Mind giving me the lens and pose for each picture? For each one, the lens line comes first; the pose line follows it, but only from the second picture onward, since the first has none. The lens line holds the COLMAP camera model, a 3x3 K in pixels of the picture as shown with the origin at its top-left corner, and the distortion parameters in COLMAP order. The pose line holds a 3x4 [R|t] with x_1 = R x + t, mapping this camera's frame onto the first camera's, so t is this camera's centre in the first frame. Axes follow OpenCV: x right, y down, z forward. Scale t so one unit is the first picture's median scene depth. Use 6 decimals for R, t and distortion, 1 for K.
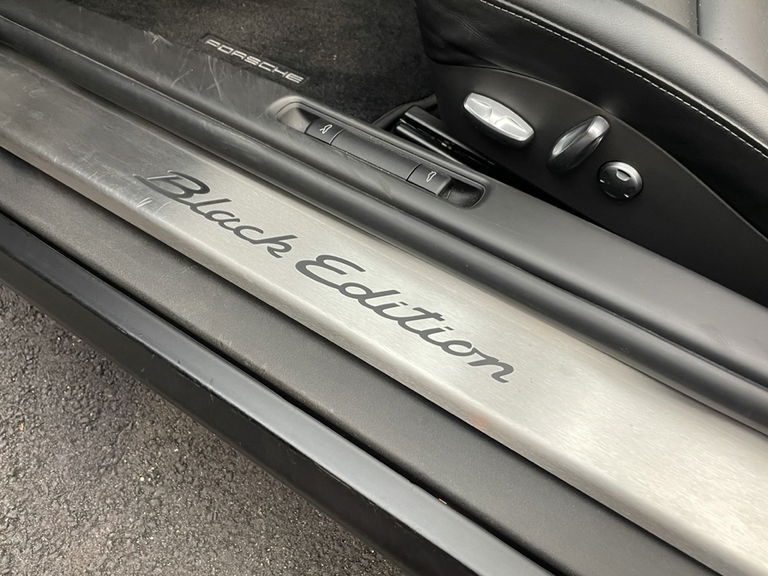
lens RADIAL K [[683.4, 0, 384.6], [0, 683.4, 286.5], [0, 0, 1]] dist [0.086075, -0.120366]
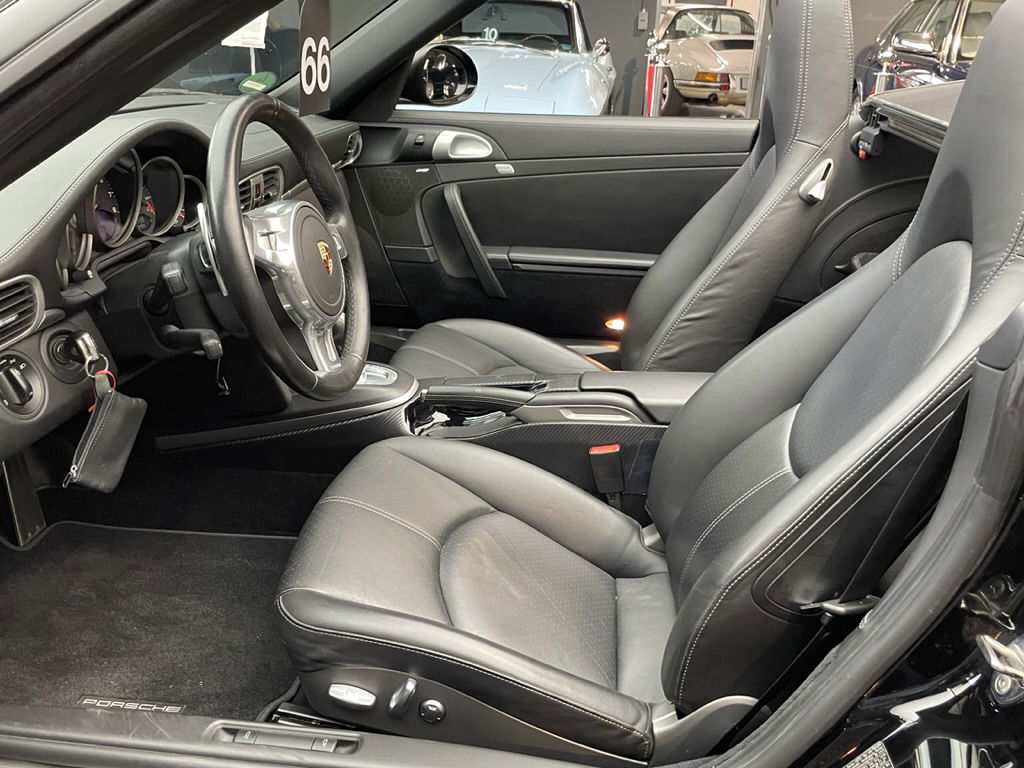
lens RADIAL K [[911.2, 0, 510.2], [0, 911.2, 379.6], [0, 0, 1]] dist [0.086075, -0.120366]
pose [[0.888249, -0.139331, 0.437722, -0.357199], [0.345662, 0.830317, -0.437139, 0.219525], [-0.302541, 0.539592, 0.785690, -1.245316]]
